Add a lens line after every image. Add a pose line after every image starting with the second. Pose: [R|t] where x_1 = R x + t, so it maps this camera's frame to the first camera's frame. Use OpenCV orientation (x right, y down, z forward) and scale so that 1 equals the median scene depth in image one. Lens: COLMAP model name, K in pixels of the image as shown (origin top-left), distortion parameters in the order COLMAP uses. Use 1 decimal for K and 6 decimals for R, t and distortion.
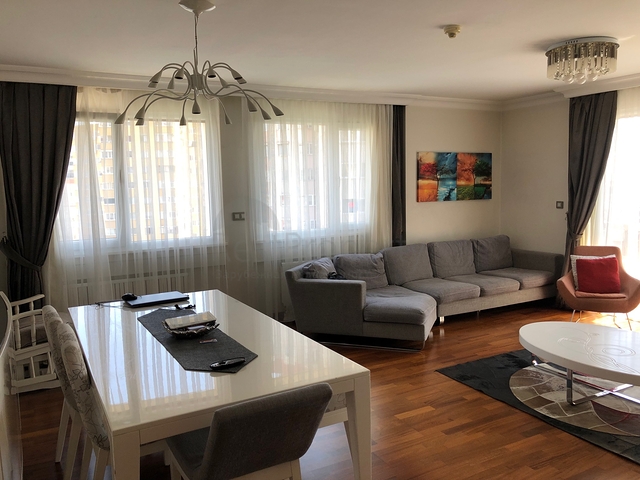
lens RADIAL K [[532.8, 0, 318.4], [0, 532.8, 233.0], [0, 0, 1]] dist [0.023143, -0.010183]
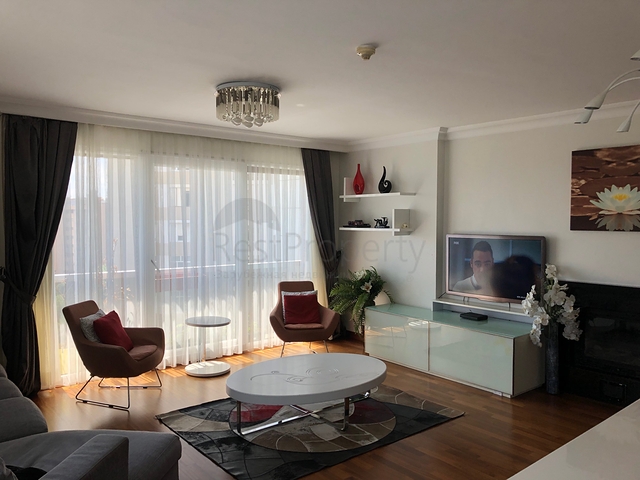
lens RADIAL K [[532.8, 0, 323.3], [0, 532.8, 219.9], [0, 0, 1]] dist [0.023143, -0.010183]
pose [[-0.223388, 0.025439, 0.974398, -0.368847], [0.095028, 0.995466, -0.004203, -0.063318], [-0.970086, 0.091656, -0.224792, 0.806119]]
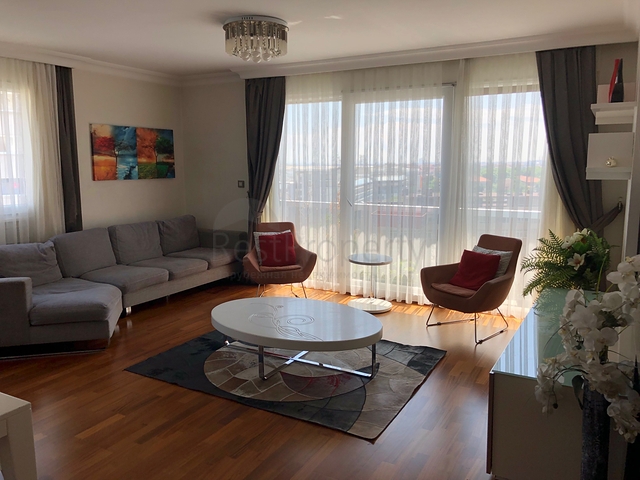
lens RADIAL K [[532.8, 0, 312.2], [0, 532.8, 239.1], [0, 0, 1]] dist [0.023143, -0.010183]
pose [[0.844117, -0.058600, 0.532947, 0.016782], [0.033318, 0.997821, 0.056945, -0.000342], [-0.535122, -0.030311, 0.844231, 0.067159]]
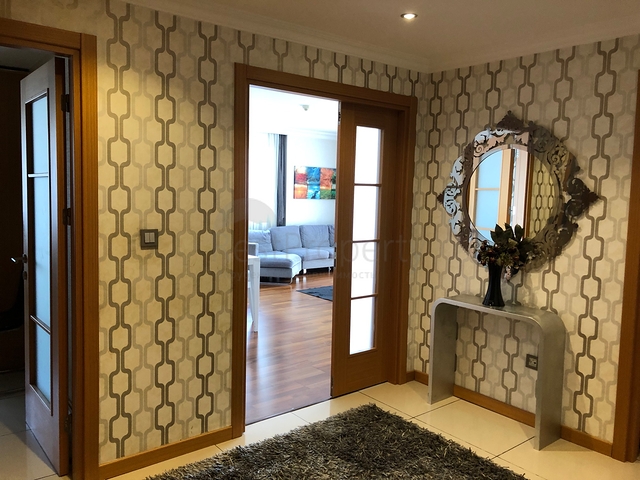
lens RADIAL K [[532.8, 0, 319.1], [0, 532.8, 242.9], [0, 0, 1]] dist [0.023143, -0.010183]
pose [[0.979075, 0.027299, 0.201659, -0.055063], [-0.028632, 0.999583, 0.003698, 0.071929], [-0.201474, -0.009394, 0.979449, -0.601977]]
